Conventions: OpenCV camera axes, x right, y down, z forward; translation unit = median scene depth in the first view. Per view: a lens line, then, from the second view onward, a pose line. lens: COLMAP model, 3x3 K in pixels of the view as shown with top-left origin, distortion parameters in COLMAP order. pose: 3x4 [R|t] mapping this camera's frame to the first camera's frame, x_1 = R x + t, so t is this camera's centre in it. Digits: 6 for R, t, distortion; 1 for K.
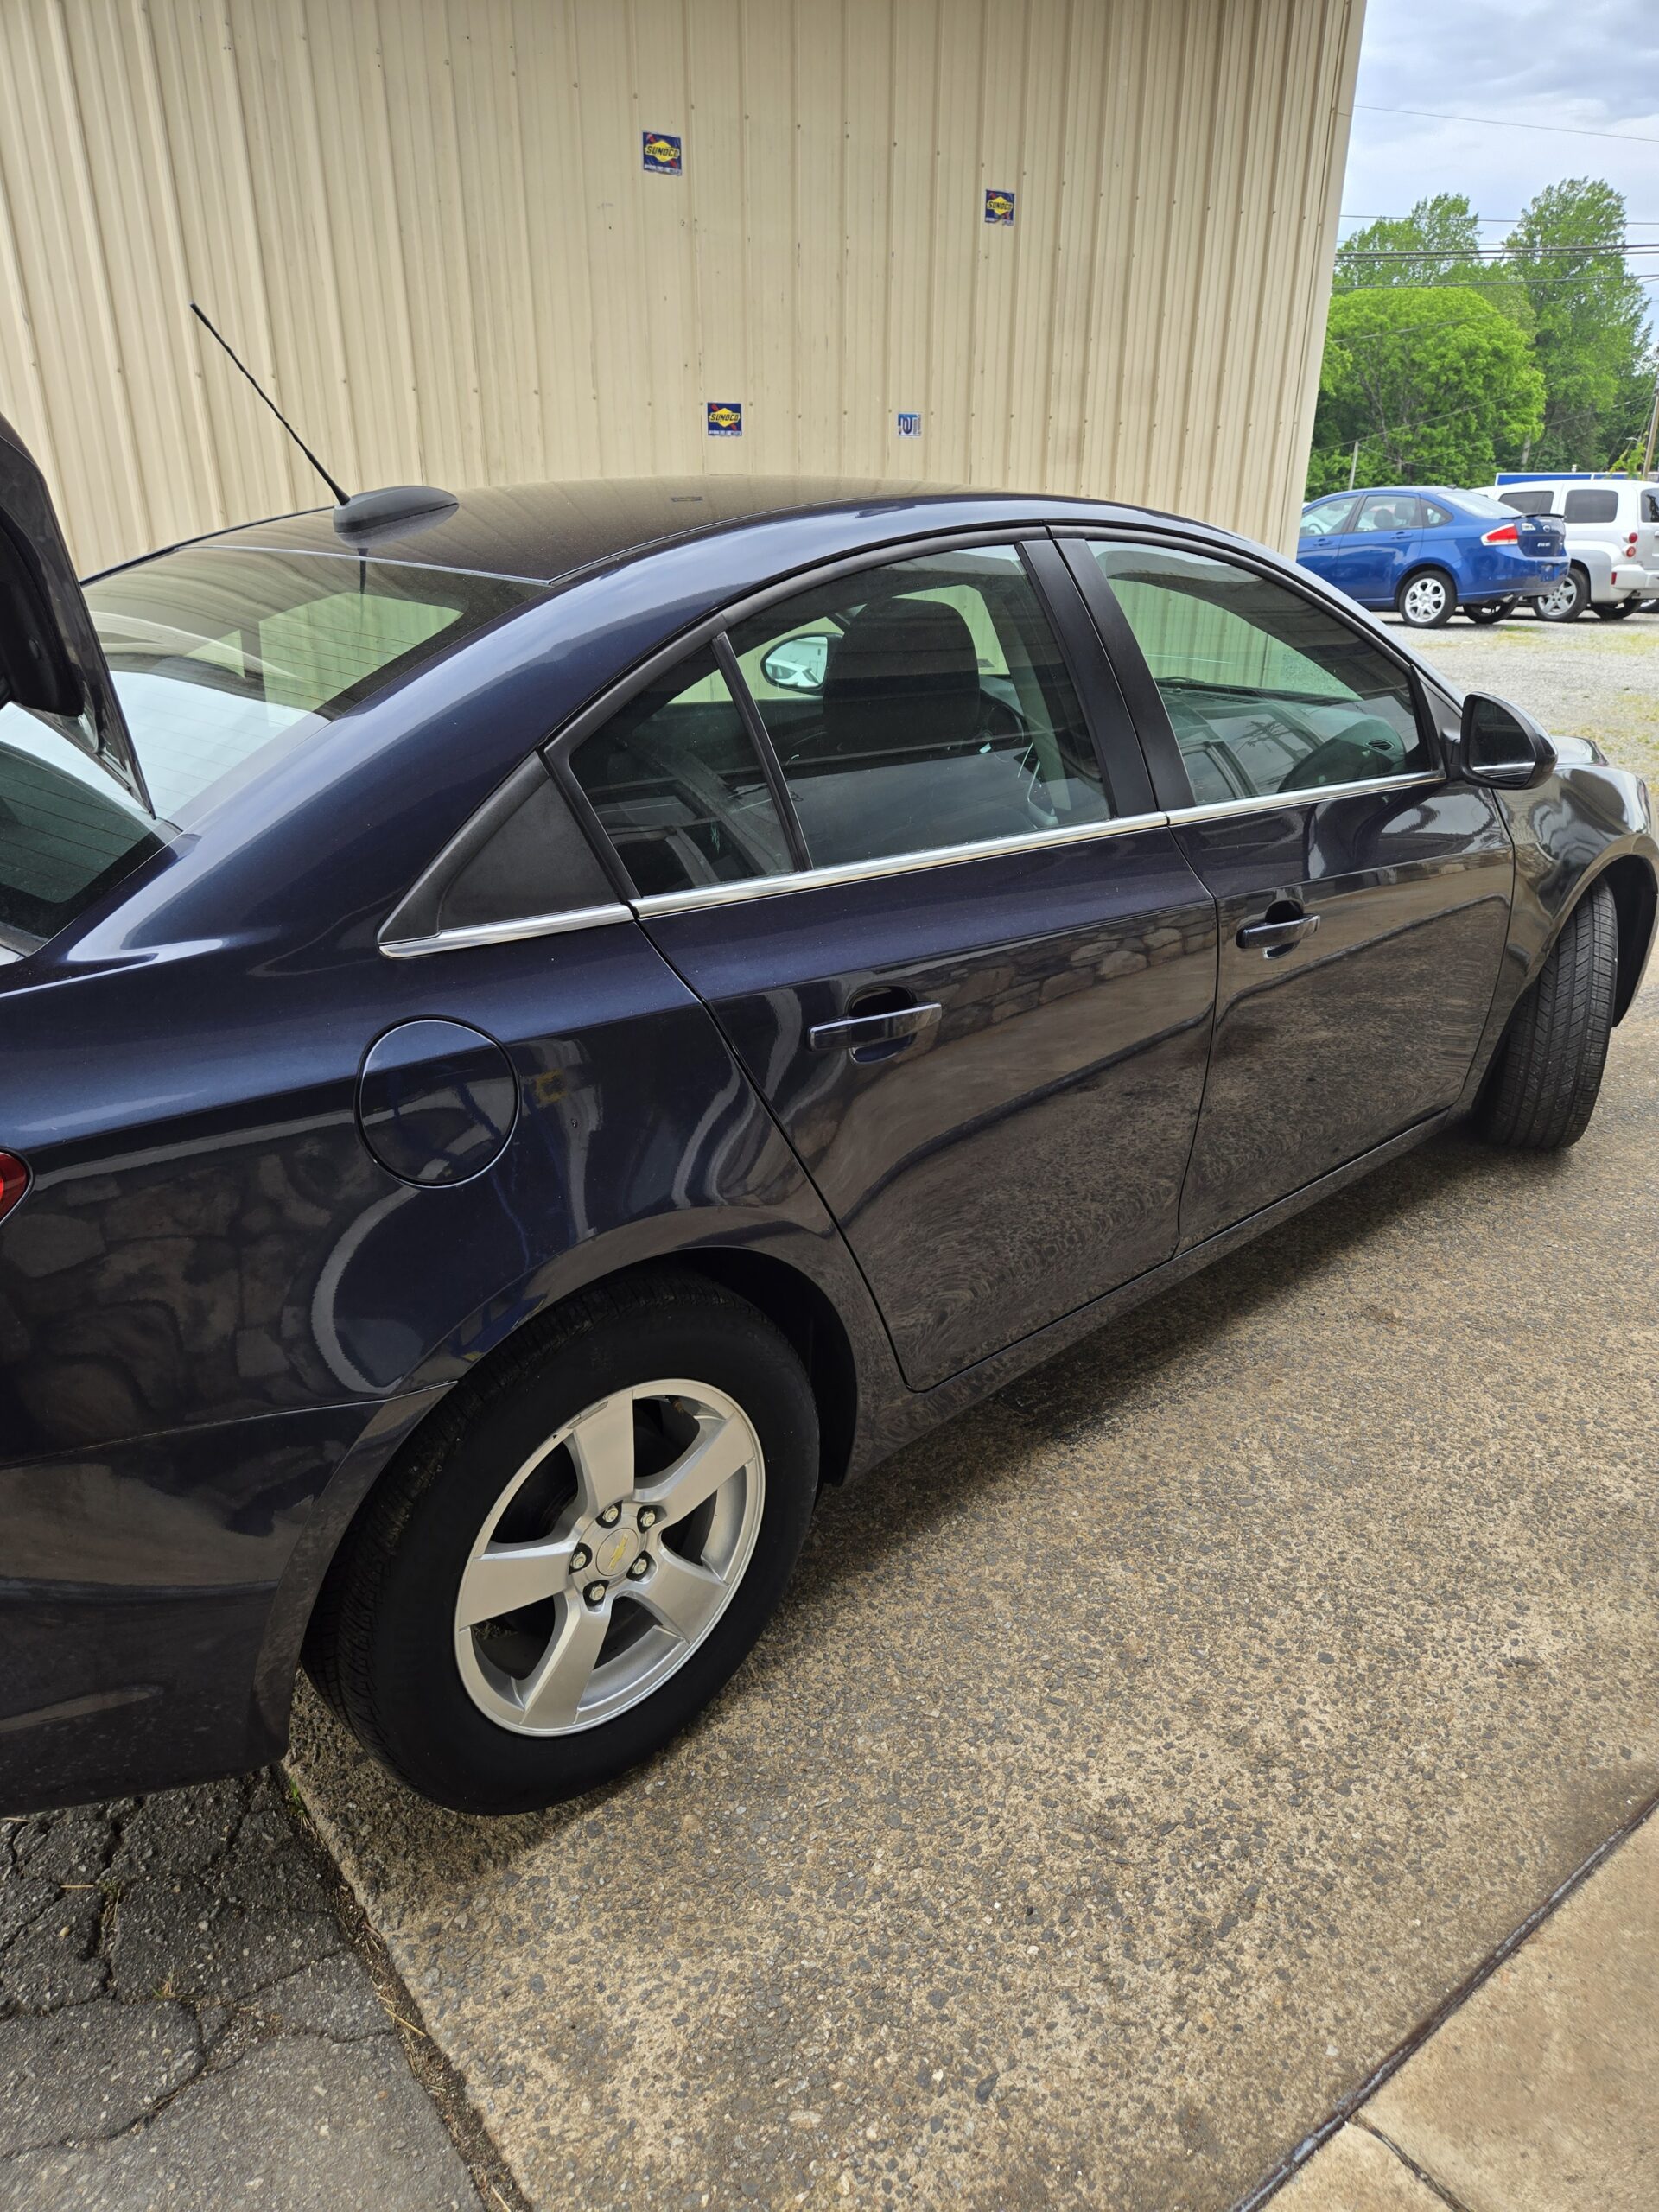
lens RADIAL K [[1472.2, 0, 824.0], [0, 1472.2, 1131.6], [0, 0, 1]] dist [0.081187, -0.066182]
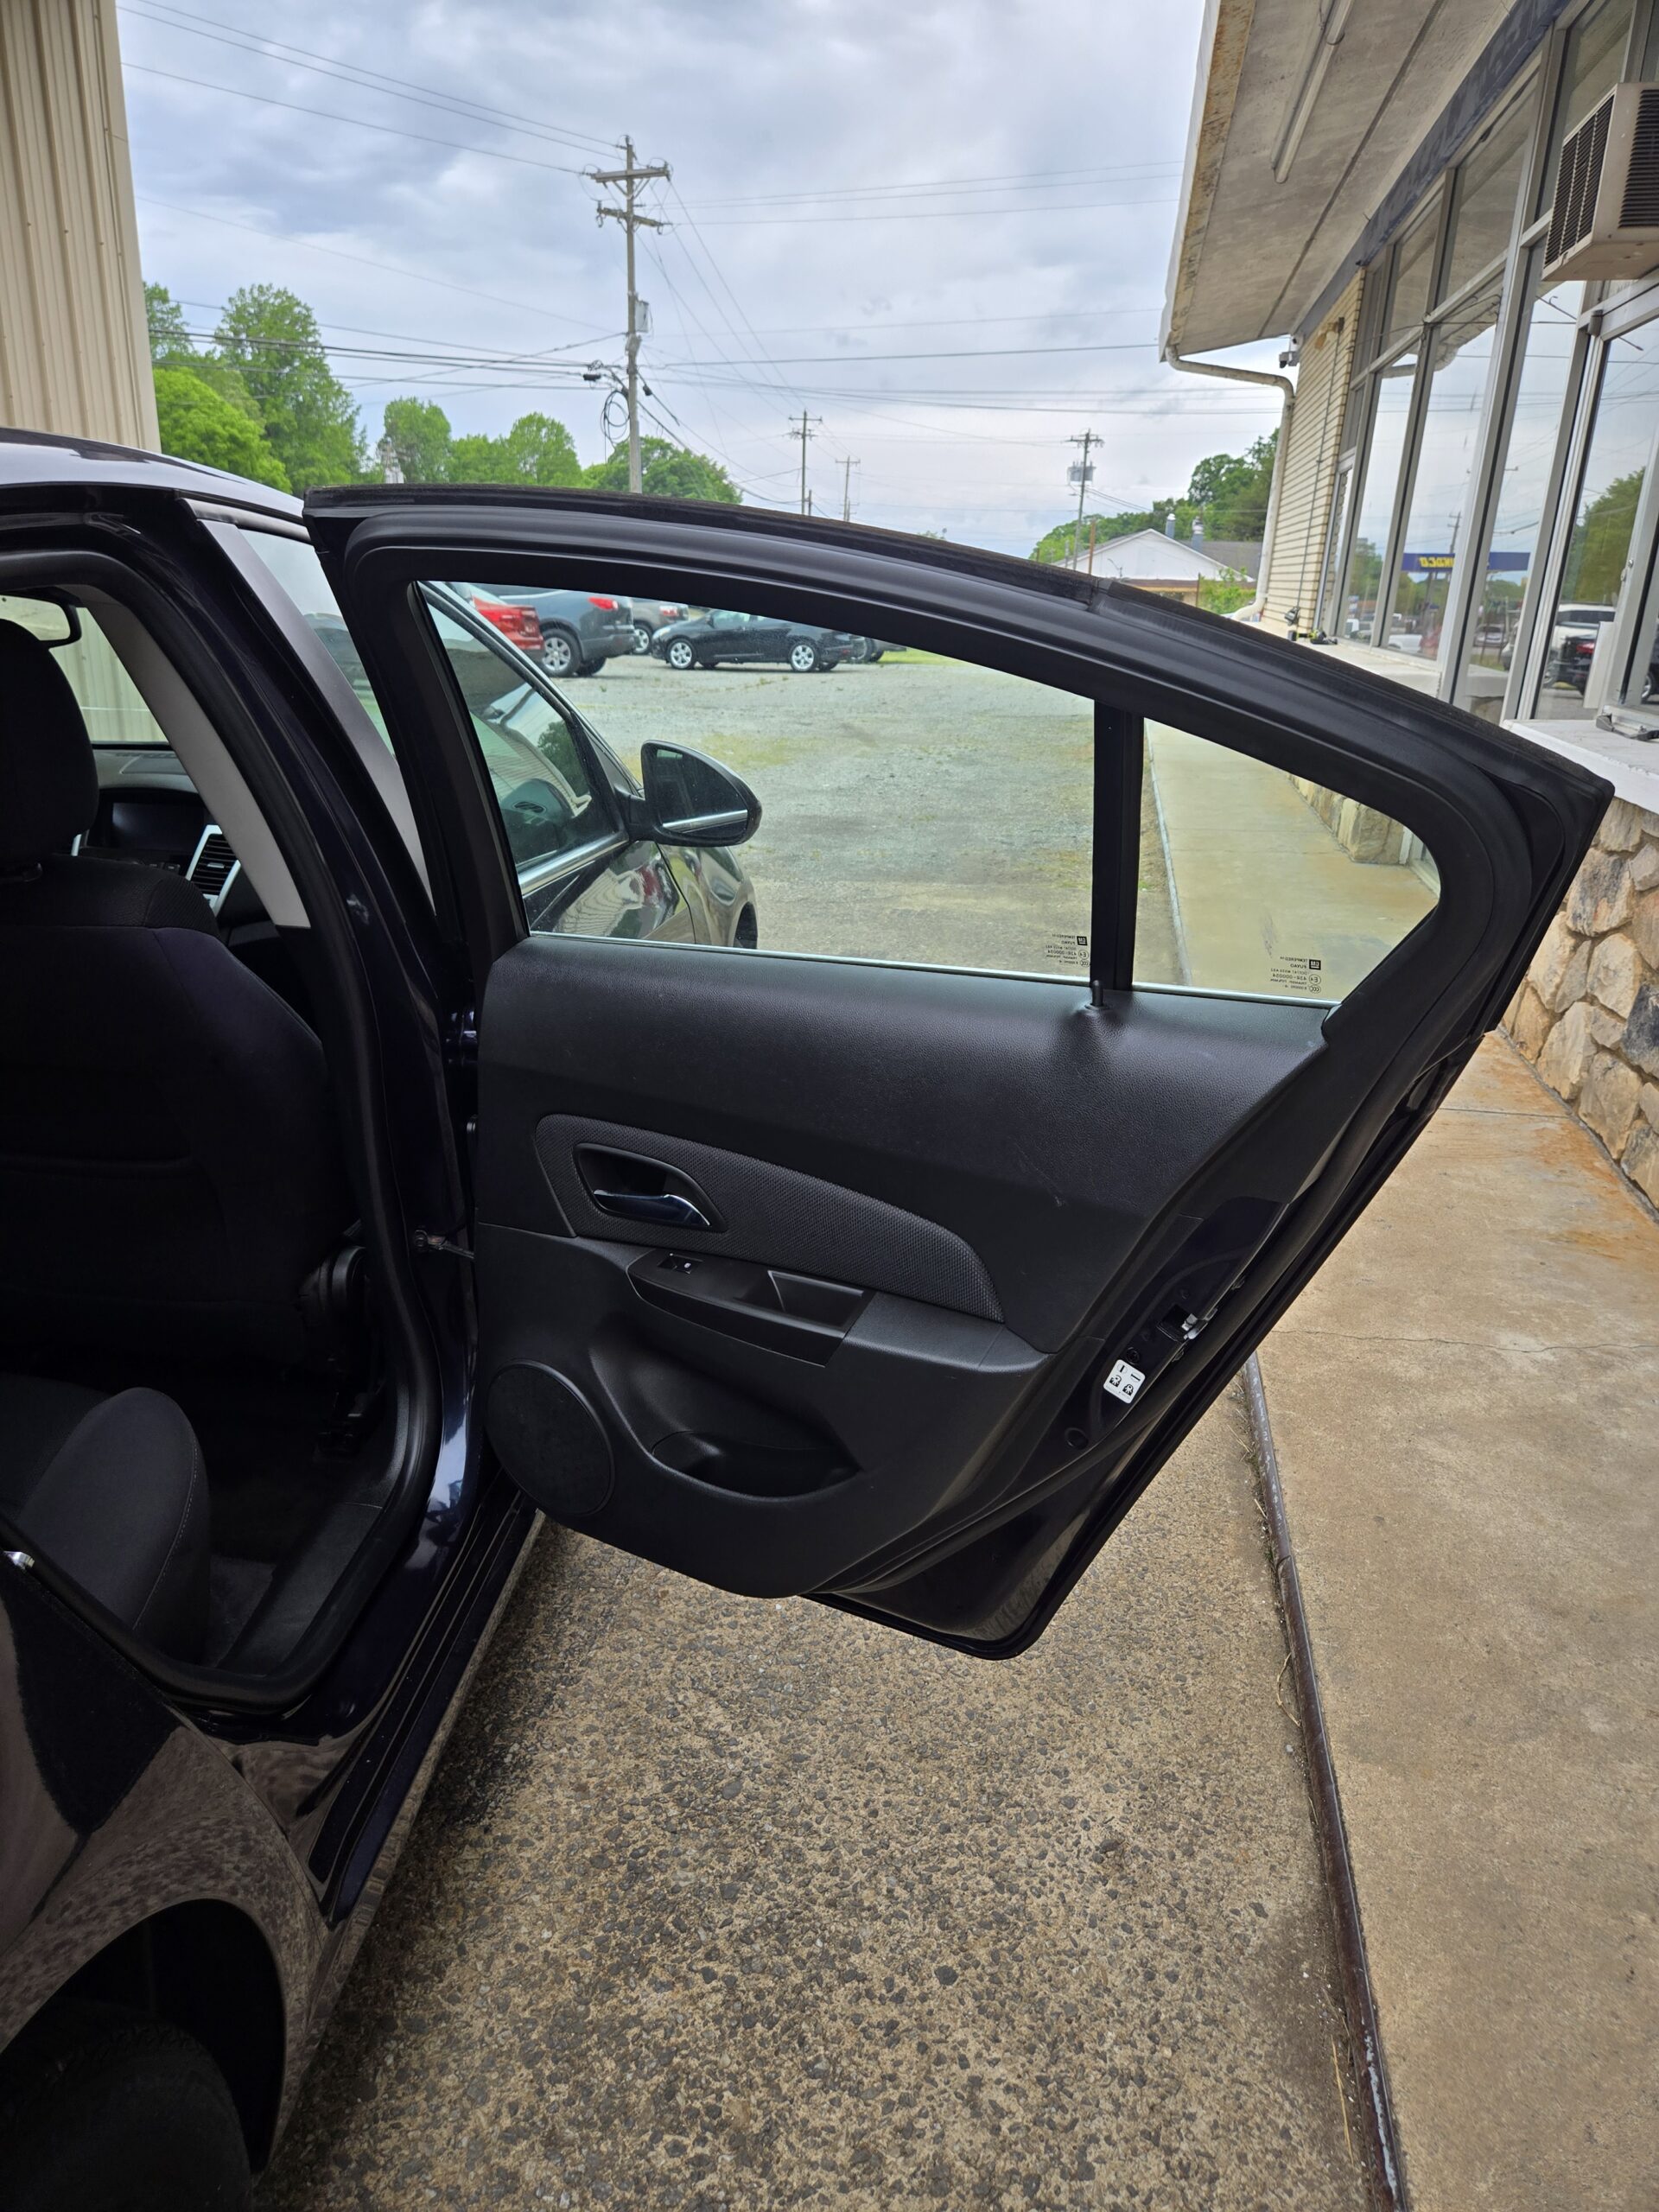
lens RADIAL K [[1473.2, 0, 797.7], [0, 1473.2, 1116.3], [0, 0, 1]] dist [0.091187, -0.088665]
pose [[0.755838, -0.204345, 0.622055, -0.112071], [0.237215, 0.970971, 0.030733, -0.117928], [-0.610277, 0.124332, 0.782370, 0.407131]]
